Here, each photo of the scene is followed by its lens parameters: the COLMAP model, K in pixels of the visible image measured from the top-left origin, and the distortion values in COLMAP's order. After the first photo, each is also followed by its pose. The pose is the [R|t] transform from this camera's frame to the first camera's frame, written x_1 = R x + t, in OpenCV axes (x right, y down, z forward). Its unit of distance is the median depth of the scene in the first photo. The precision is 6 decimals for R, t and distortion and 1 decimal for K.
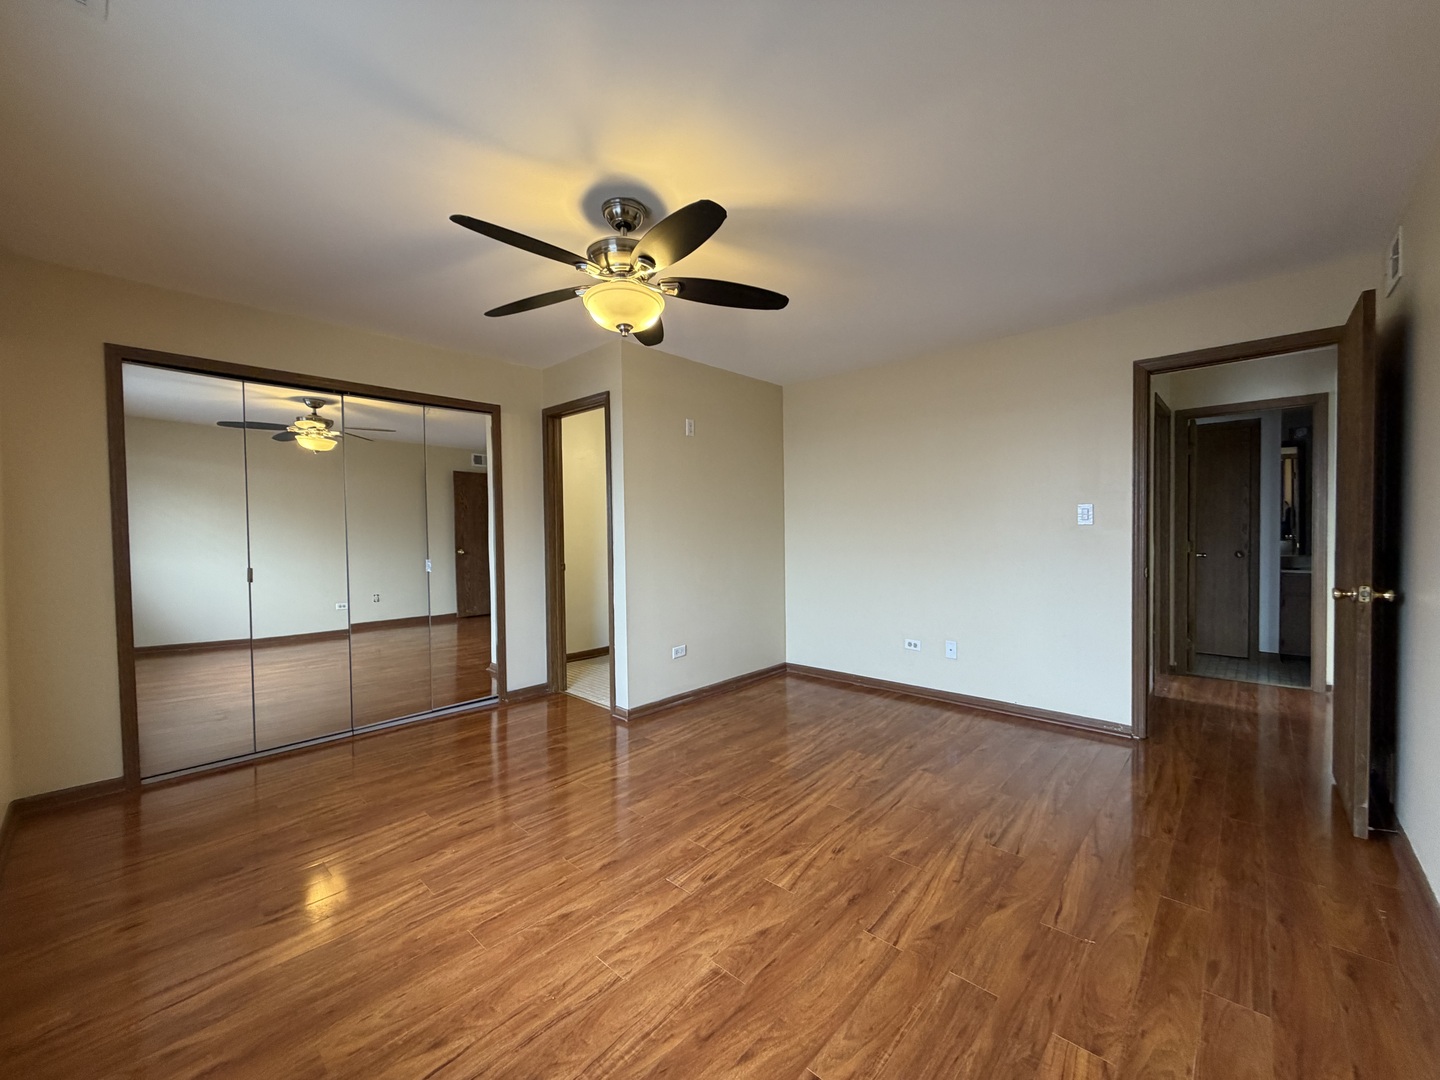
lens RADIAL K [[577.8, 0, 724.3], [0, 577.8, 544.3], [0, 0, 1]] dist [-0.001020, -0.000087]
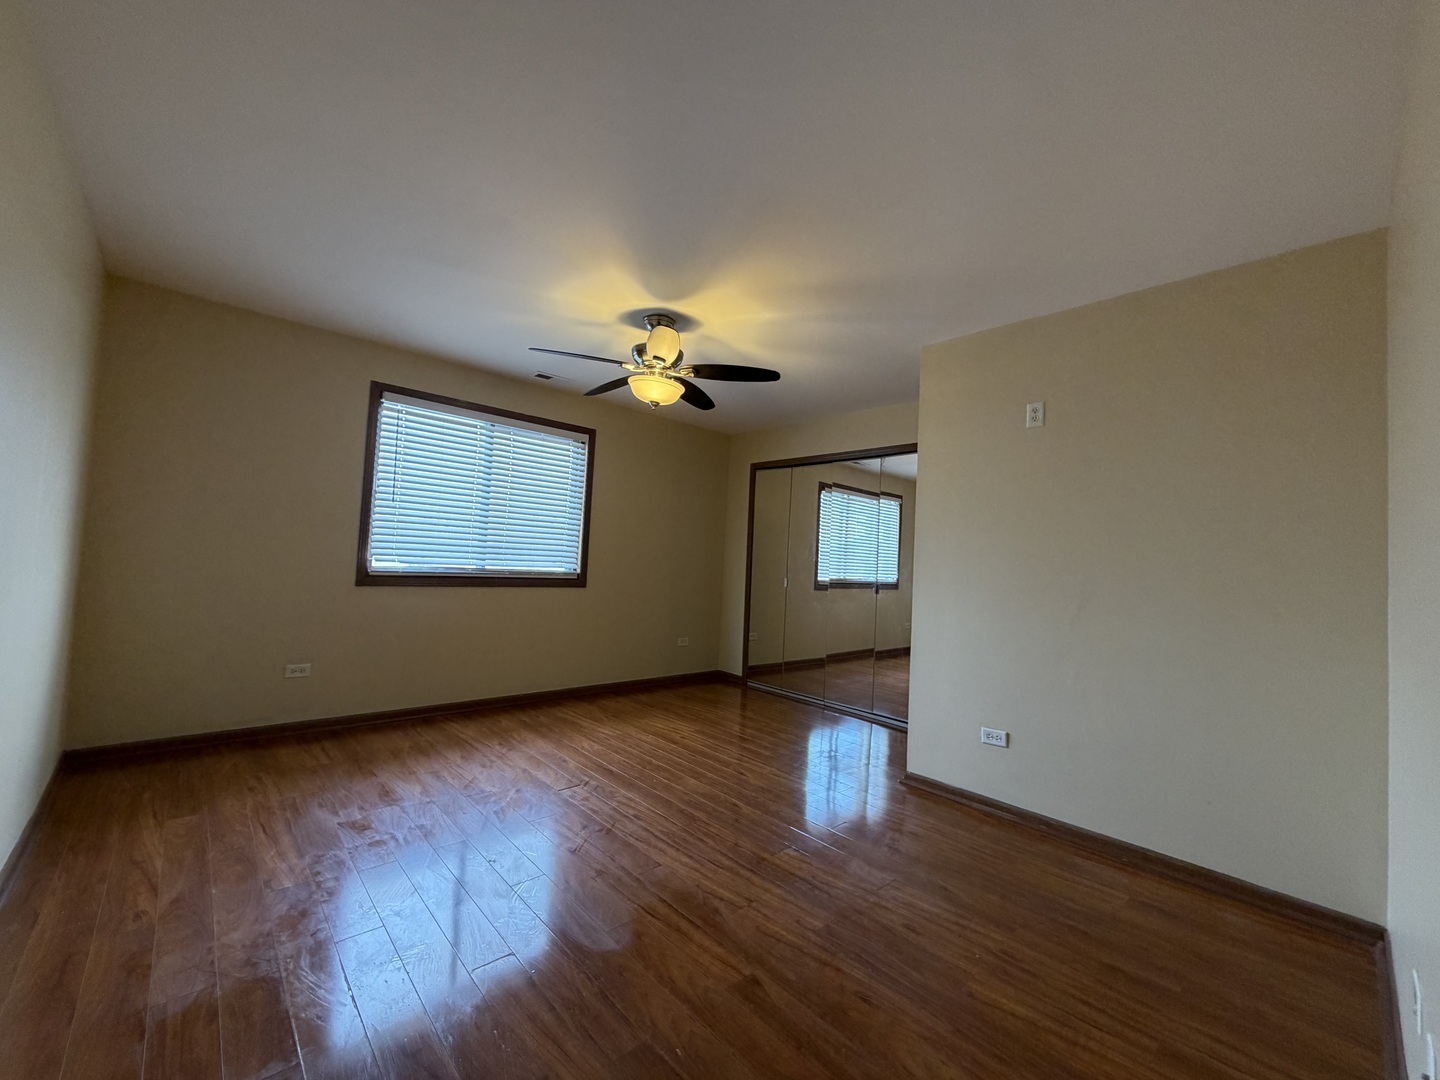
lens RADIAL K [[577.8, 0, 709.0], [0, 577.8, 535.3], [0, 0, 1]] dist [-0.001020, -0.000087]
pose [[-0.097407, -0.040757, -0.994410, 1.086977], [-0.077775, 0.996417, -0.033221, -0.012015], [0.992201, 0.074104, -0.100228, 1.165174]]
